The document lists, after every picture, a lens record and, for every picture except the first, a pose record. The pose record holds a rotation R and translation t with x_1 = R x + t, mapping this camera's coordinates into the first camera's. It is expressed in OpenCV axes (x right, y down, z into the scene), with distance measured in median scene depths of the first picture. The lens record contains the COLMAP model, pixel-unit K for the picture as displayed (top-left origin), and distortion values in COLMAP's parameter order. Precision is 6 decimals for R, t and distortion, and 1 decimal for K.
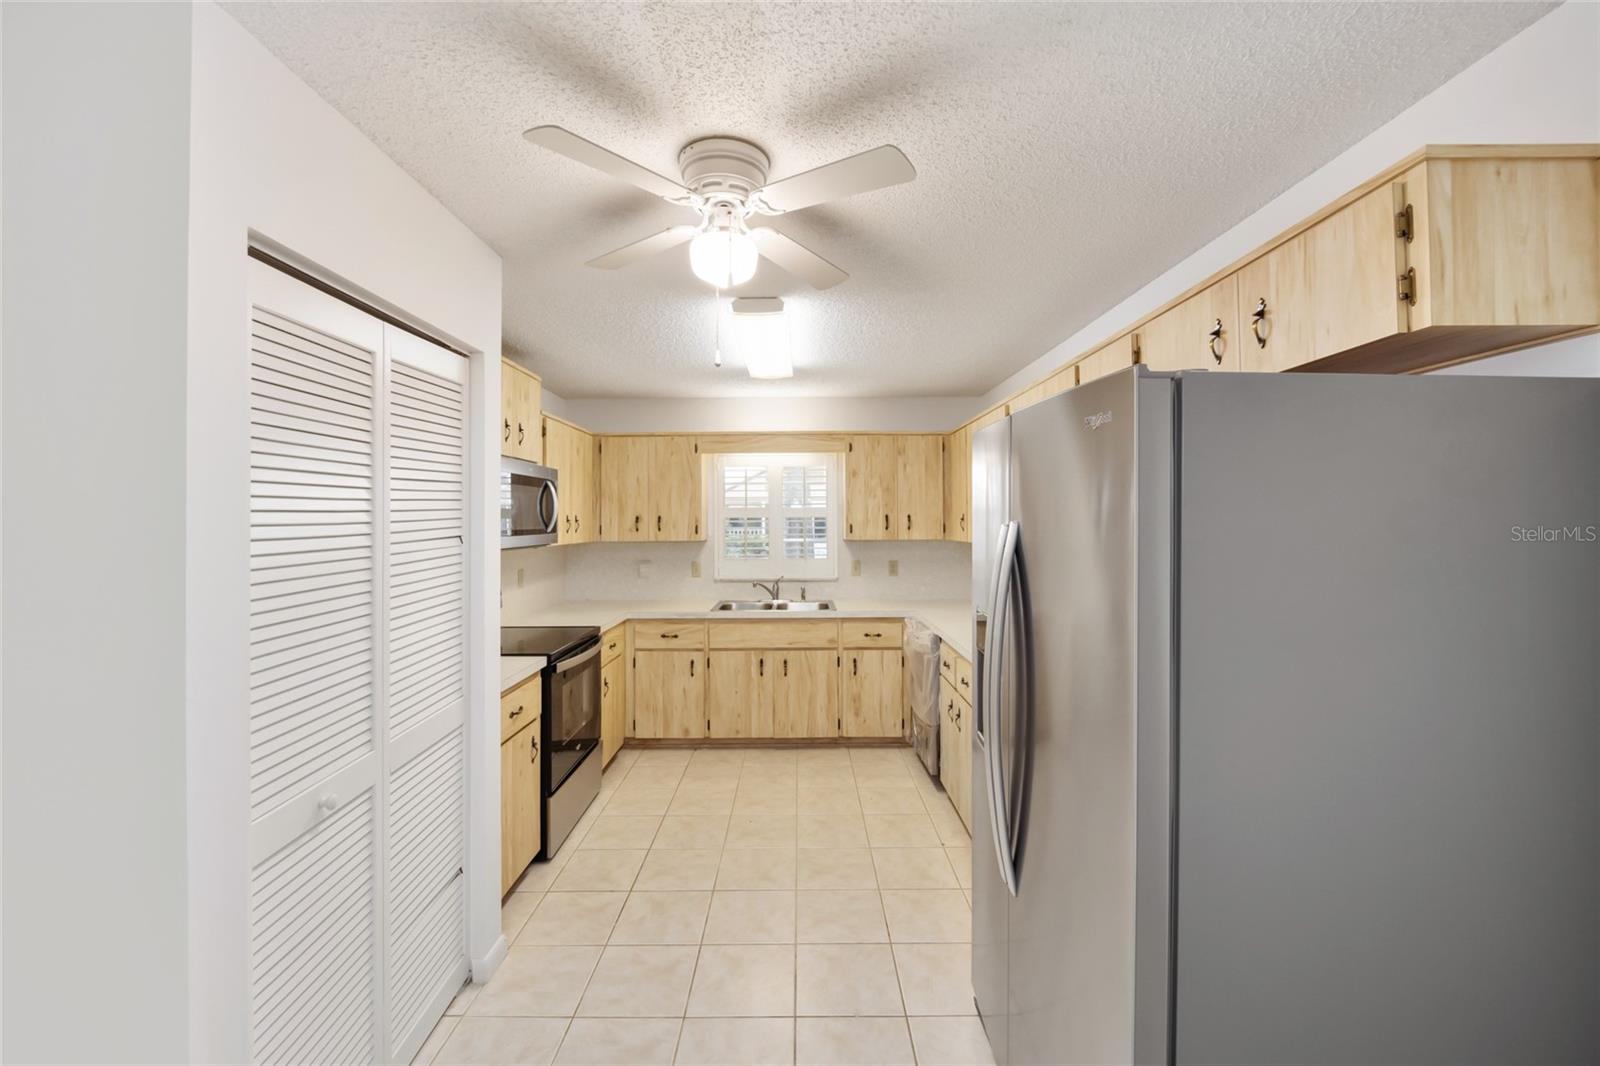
lens RADIAL K [[640.4, 0, 797.6], [0, 640.4, 522.0], [0, 0, 1]] dist [0.000283, 0.000706]
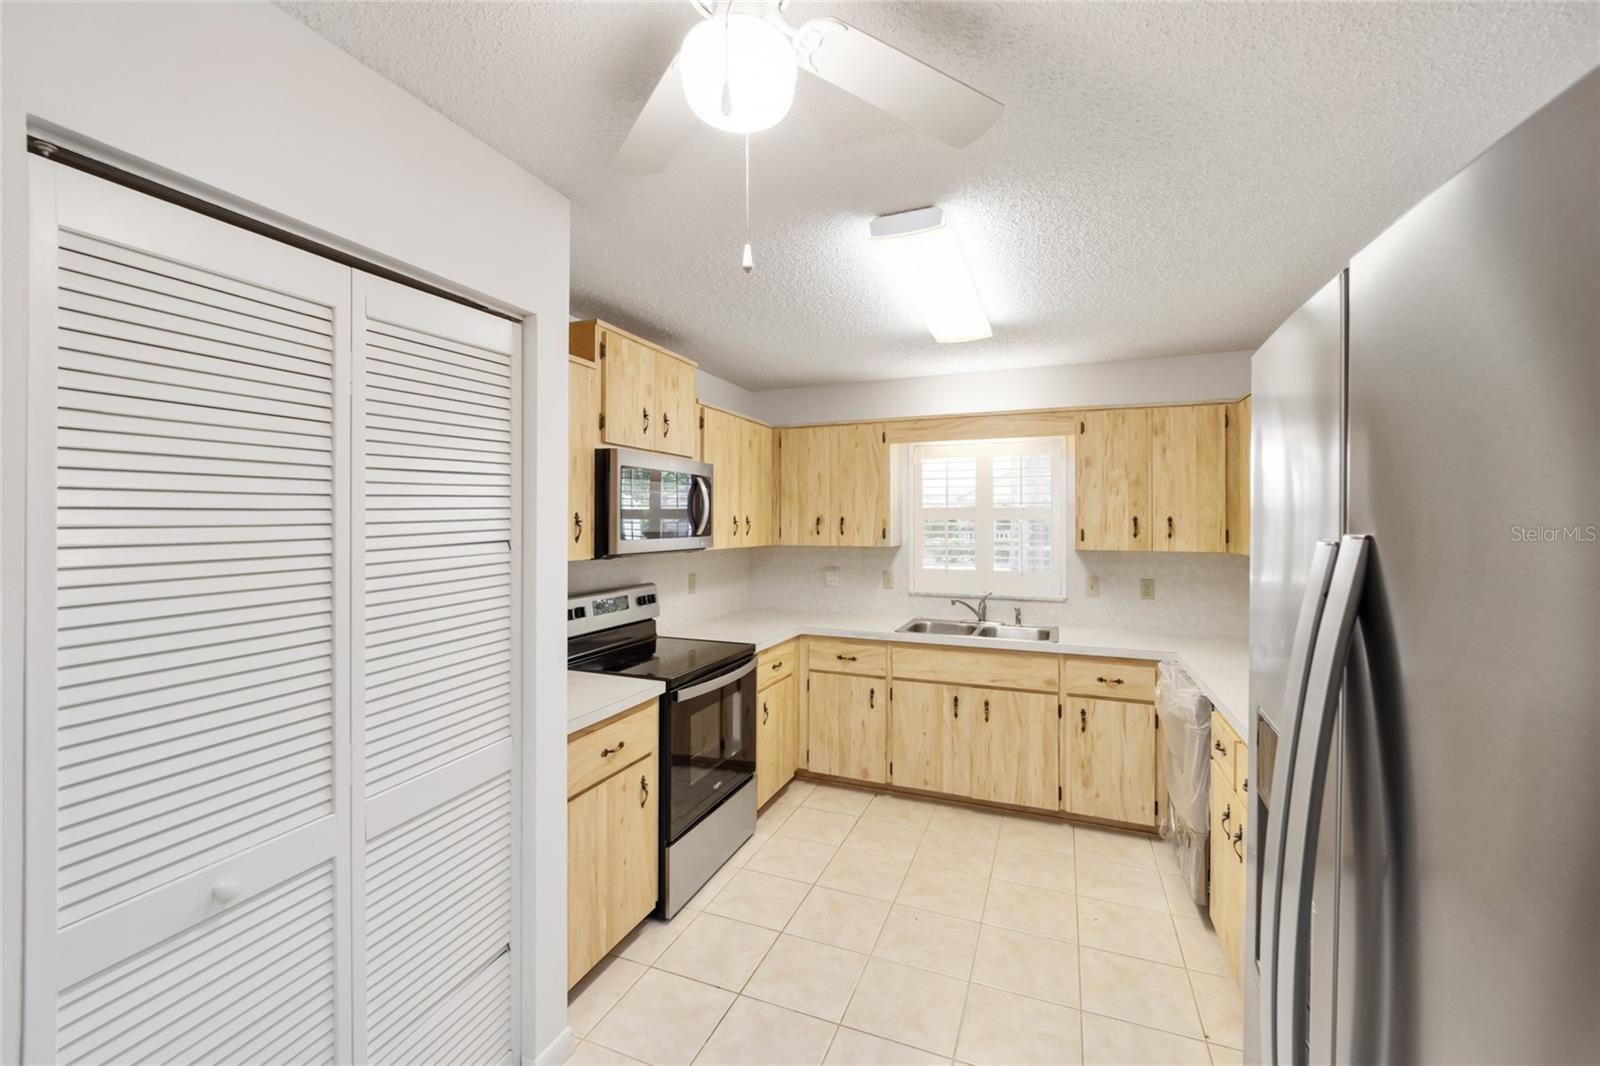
lens RADIAL K [[640.4, 0, 800.0], [0, 640.4, 523.1], [0, 0, 1]] dist [0.000283, 0.000706]
pose [[0.927092, 0.007650, -0.374755, 0.070437], [-0.008081, 0.999967, 0.000422, -0.002057], [0.374746, 0.002637, 0.927124, 0.211228]]
